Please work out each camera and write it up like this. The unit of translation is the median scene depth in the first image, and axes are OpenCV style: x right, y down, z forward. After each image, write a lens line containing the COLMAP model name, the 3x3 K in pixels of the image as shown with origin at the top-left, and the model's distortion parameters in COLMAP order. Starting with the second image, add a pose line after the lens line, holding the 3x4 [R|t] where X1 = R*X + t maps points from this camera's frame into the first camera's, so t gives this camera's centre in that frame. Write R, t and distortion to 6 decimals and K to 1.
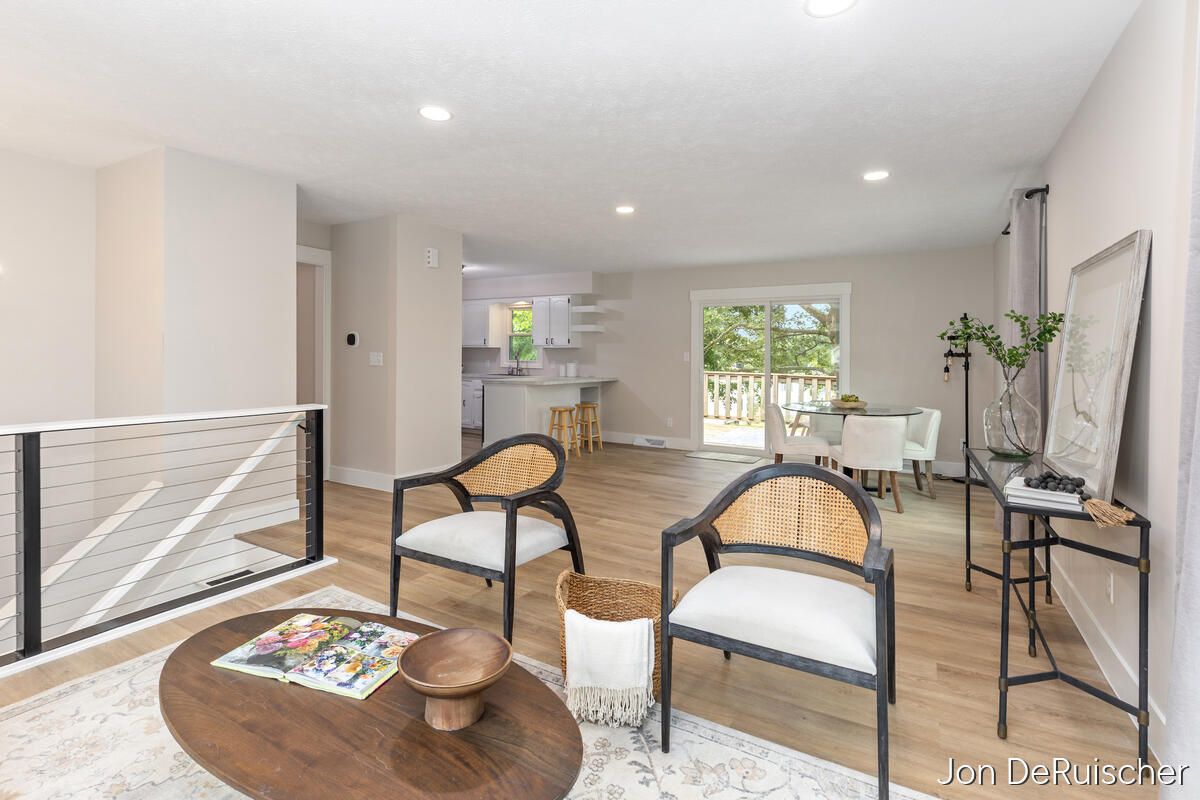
lens RADIAL K [[553.3, 0, 596.0], [0, 553.3, 404.9], [0, 0, 1]] dist [-0.004025, -0.001125]
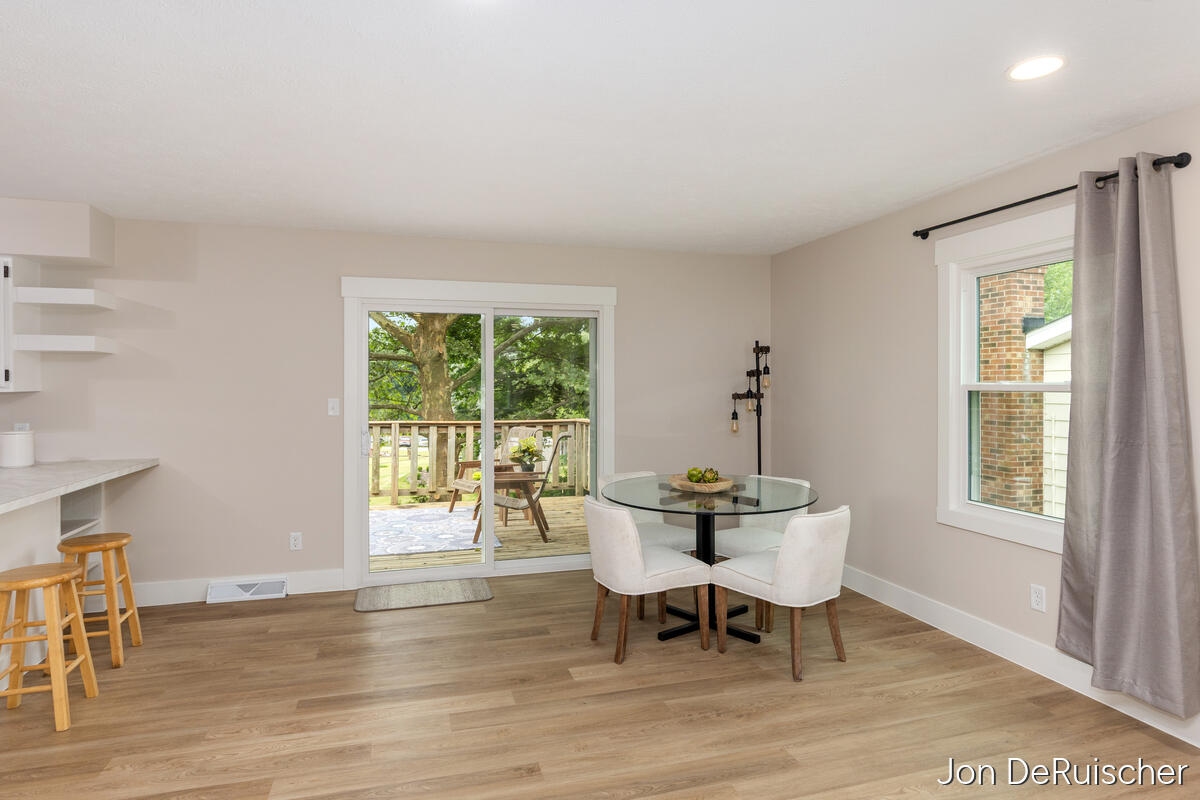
lens RADIAL K [[659.6, 0, 605.6], [0, 659.6, 395.8], [0, 0, 1]] dist [0.001294, -0.000296]
pose [[0.692441, -0.023032, 0.721107, -0.093408], [0.074060, 0.996480, -0.039289, -0.052748], [-0.717663, 0.080611, 0.691709, 0.391631]]
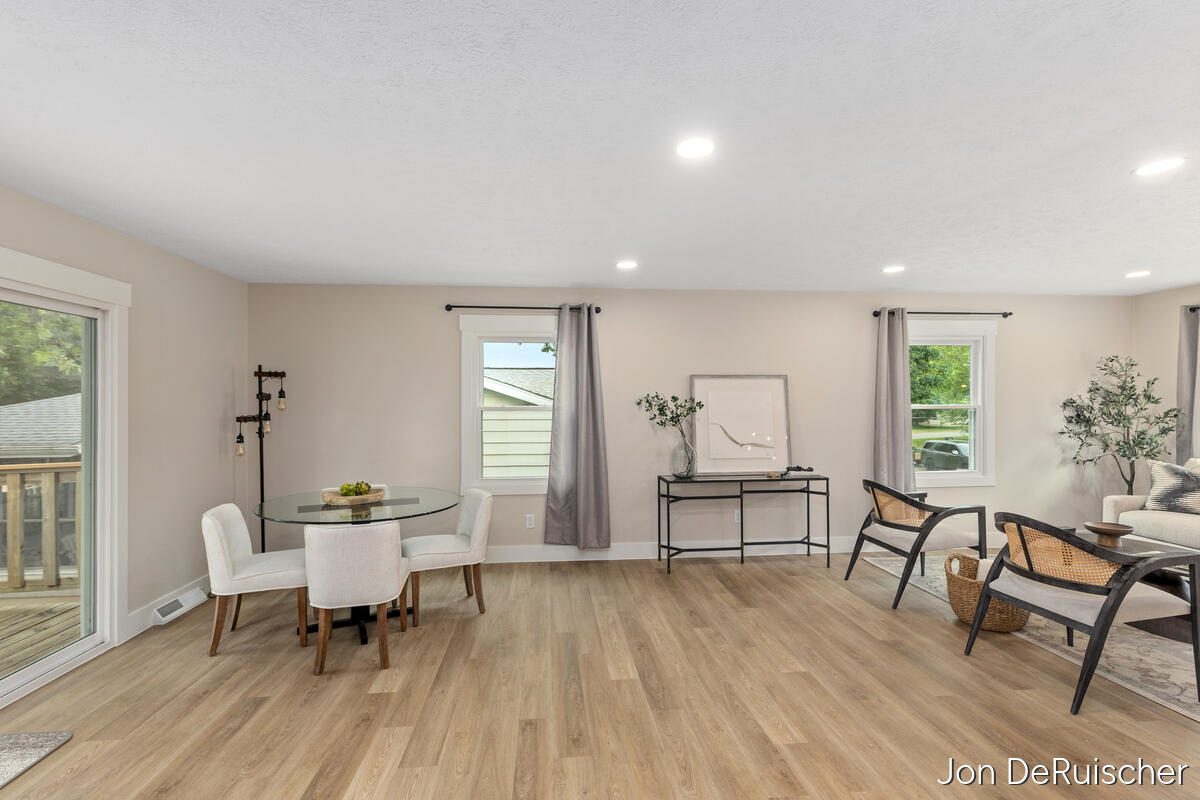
lens RADIAL K [[553.3, 0, 589.7], [0, 553.3, 405.8], [0, 0, 1]] dist [-0.004025, -0.001125]
pose [[-0.574518, -0.001273, 0.818491, -0.176134], [0.075963, 0.995600, 0.054869, -0.086608], [-0.814959, 0.093698, -0.571893, 0.795428]]
